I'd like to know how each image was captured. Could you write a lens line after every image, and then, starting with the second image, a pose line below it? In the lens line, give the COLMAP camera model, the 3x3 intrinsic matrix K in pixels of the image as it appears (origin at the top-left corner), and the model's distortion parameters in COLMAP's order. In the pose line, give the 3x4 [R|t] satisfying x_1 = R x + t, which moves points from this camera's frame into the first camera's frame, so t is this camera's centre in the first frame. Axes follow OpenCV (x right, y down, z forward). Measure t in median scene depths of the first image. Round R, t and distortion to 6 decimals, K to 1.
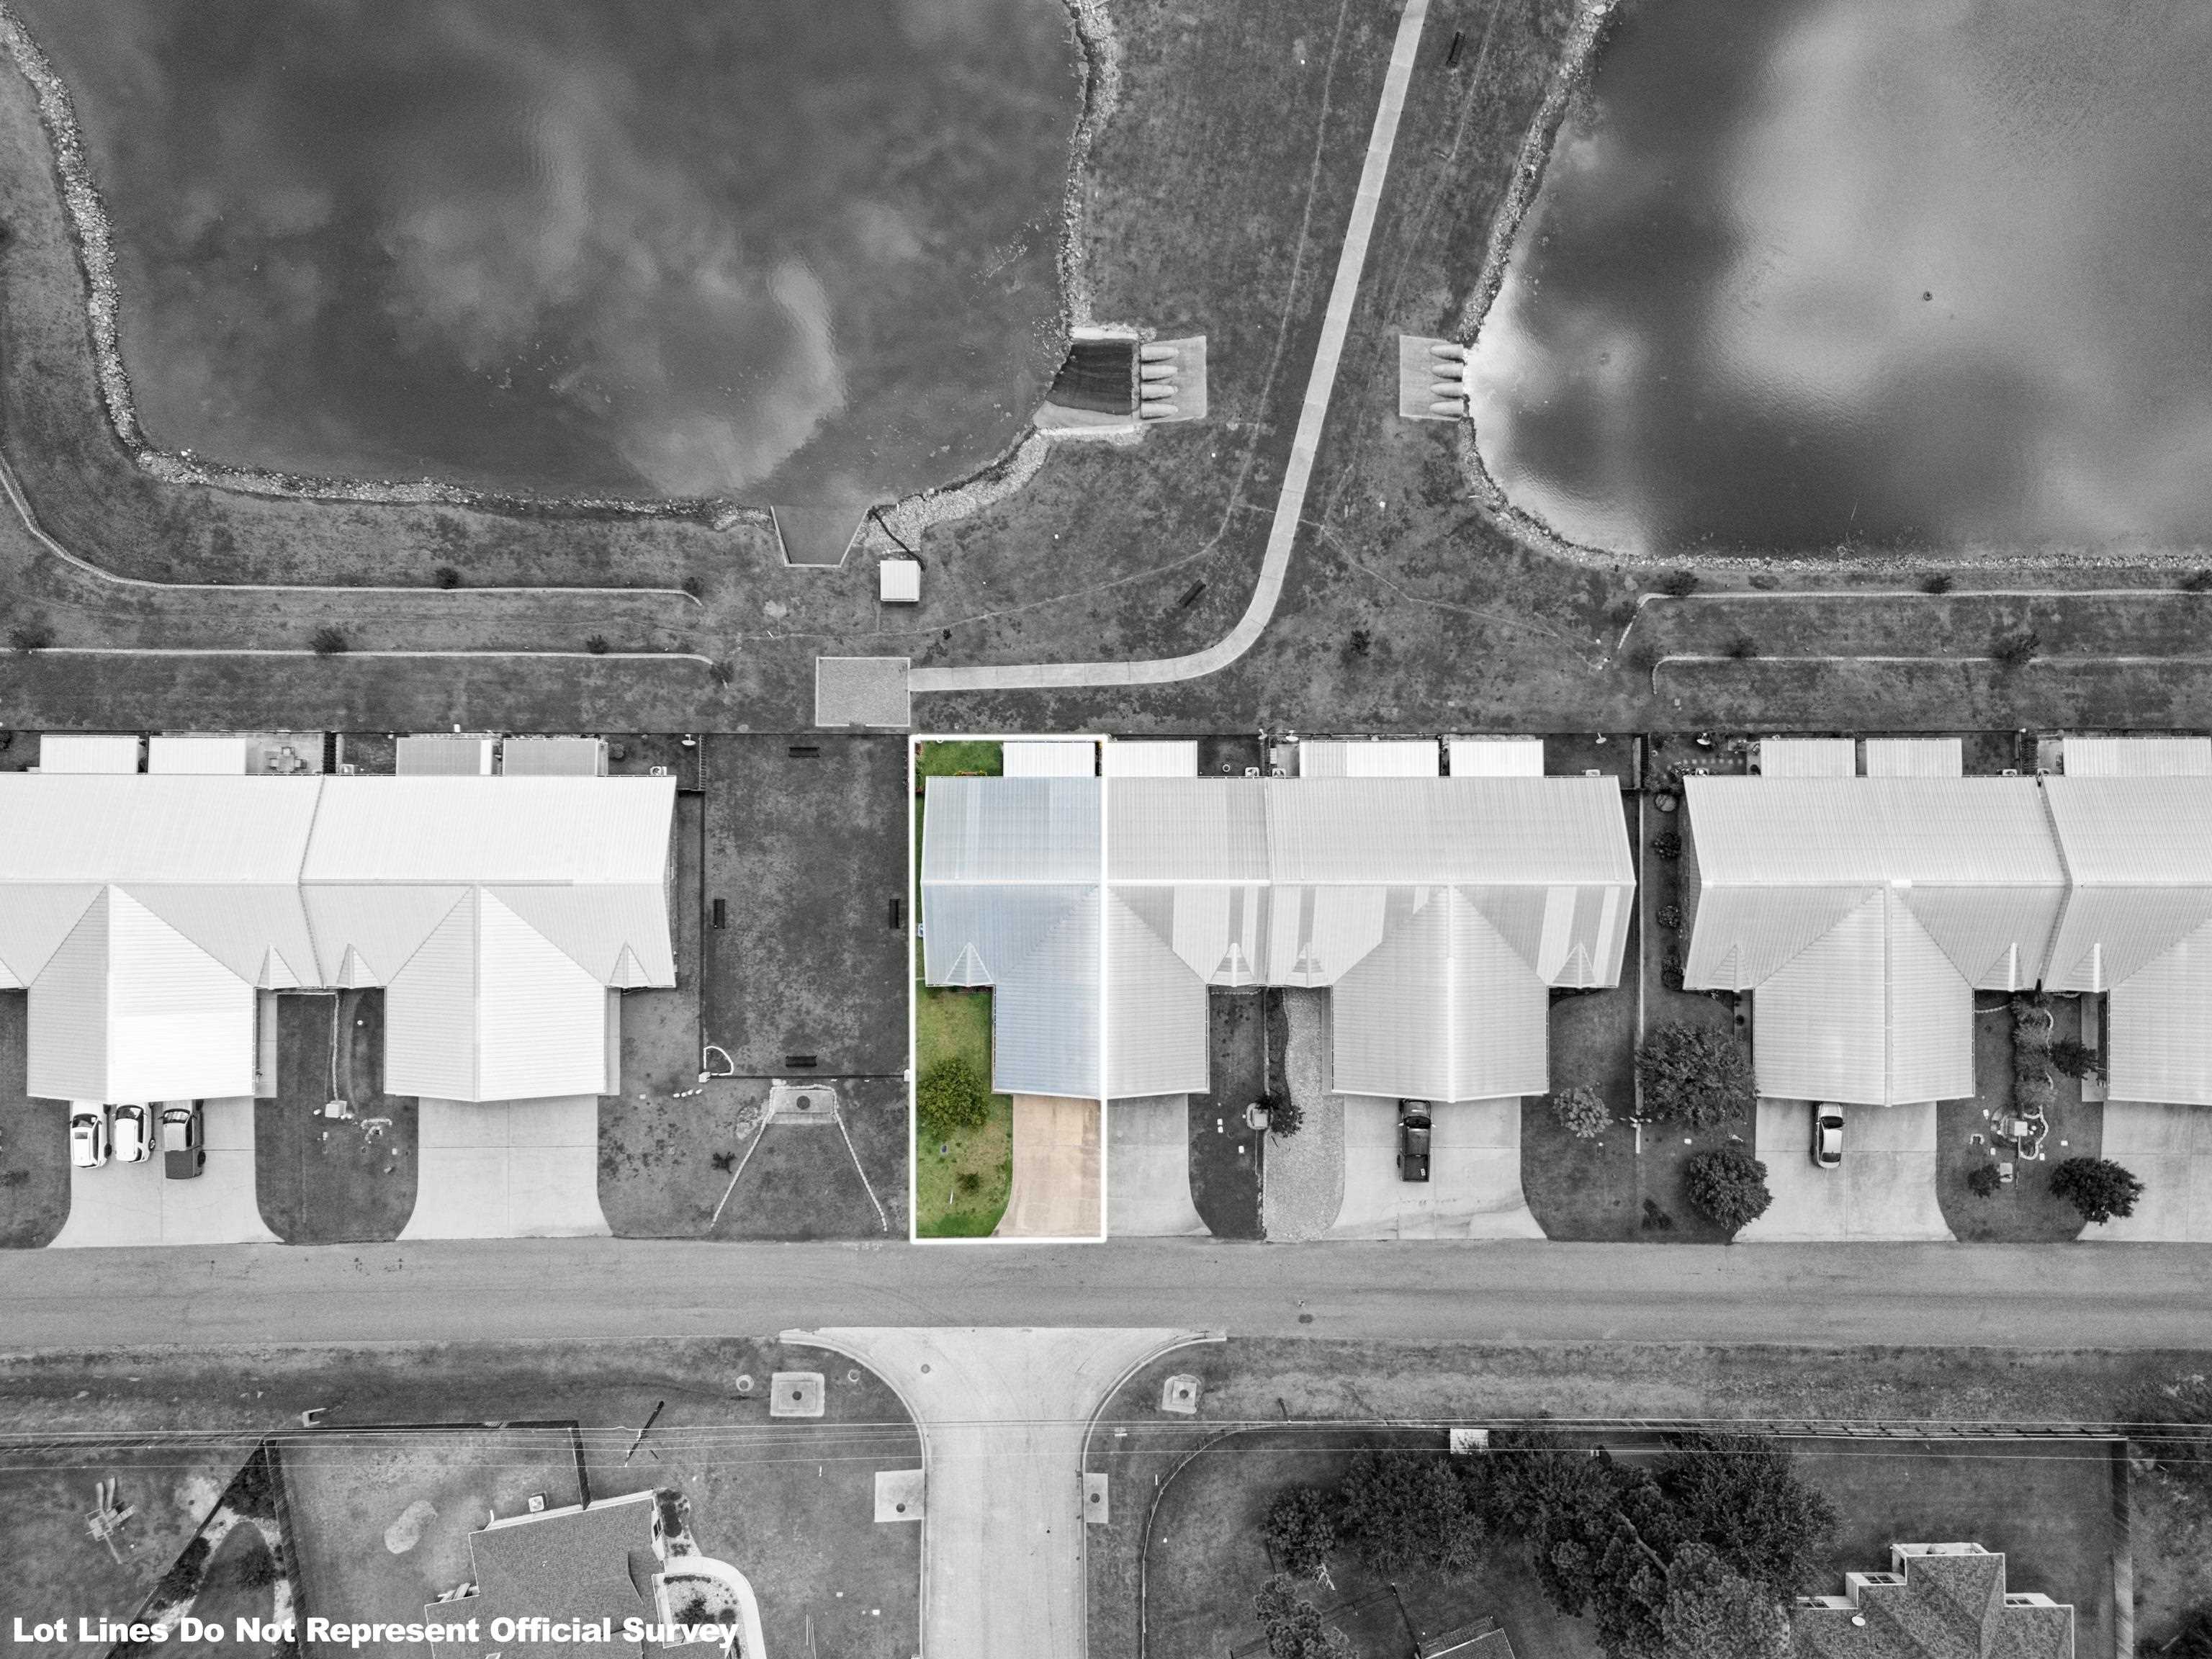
lens RADIAL K [[1650.6, 0, 1095.9], [0, 1650.6, 822.5], [0, 0, 1]] dist [0.070395, -0.057269]
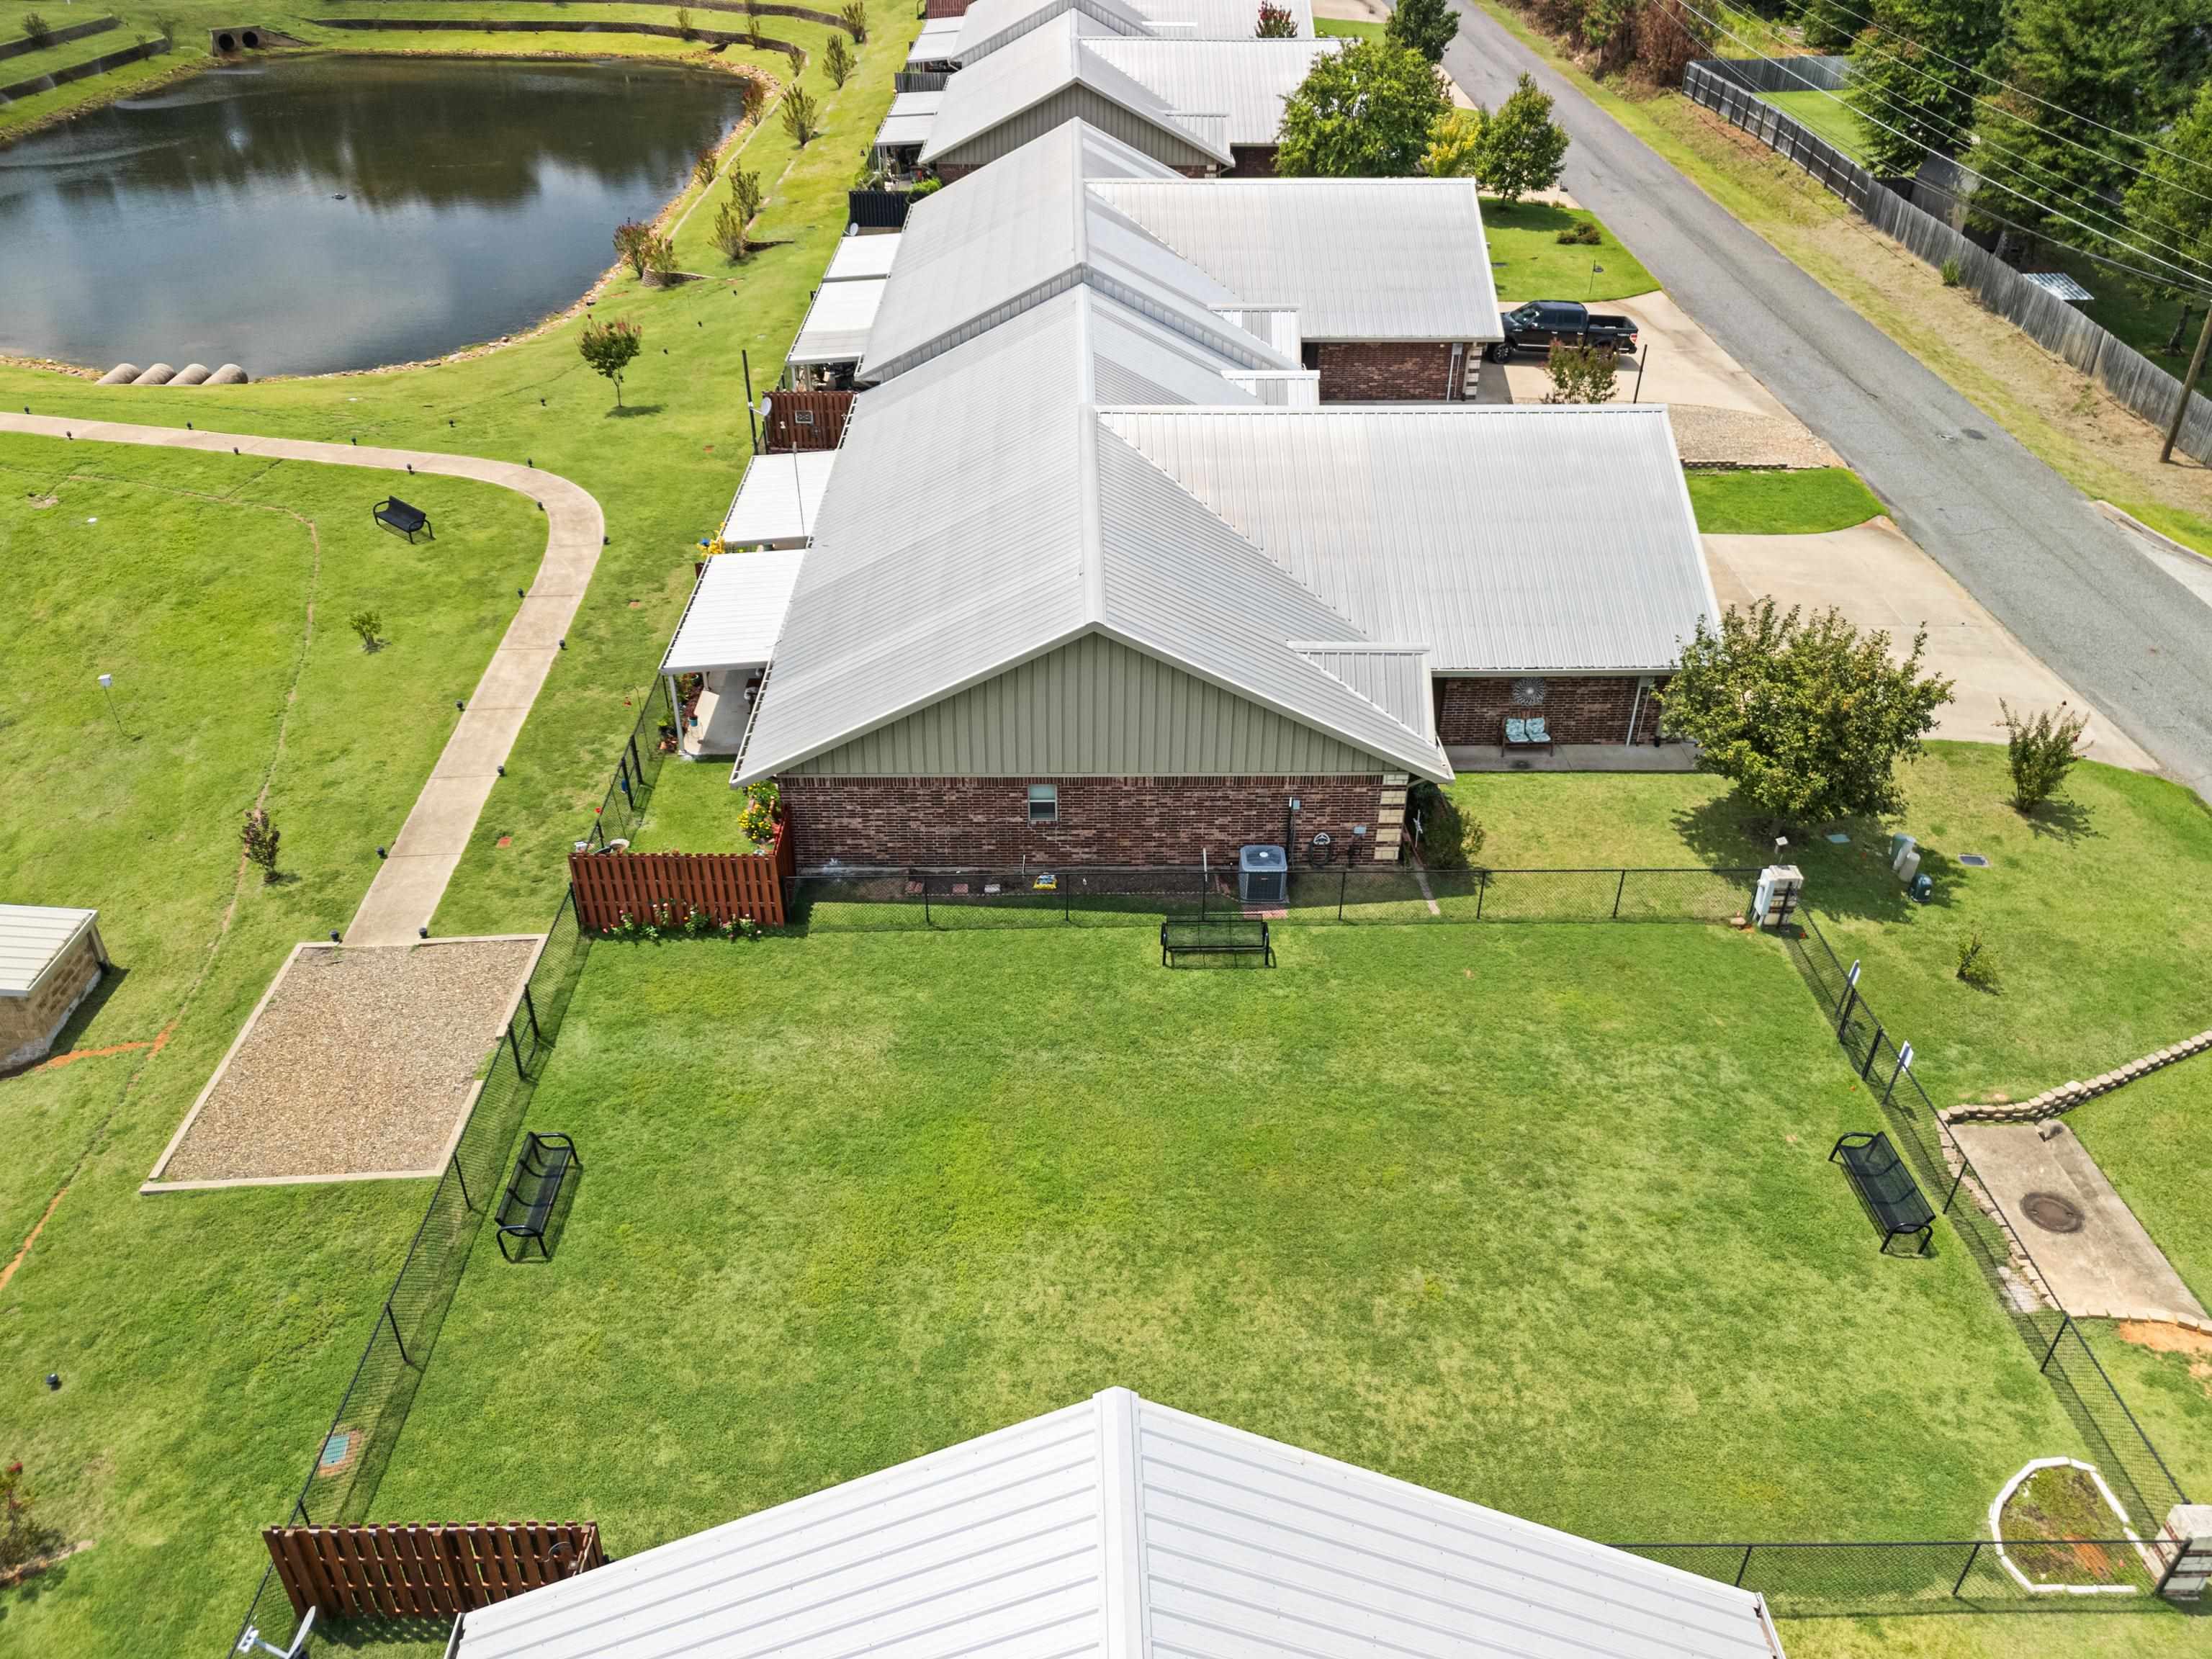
lens RADIAL K [[1655.3, 0, 1130.5], [0, 1655.3, 828.7], [0, 0, 1]] dist [0.031188, -0.001730]
pose [[-0.033287, -0.546369, 0.836883, -0.341847], [0.999442, -0.015788, 0.029445, 0.032644], [-0.002875, 0.837396, 0.546589, 0.827550]]
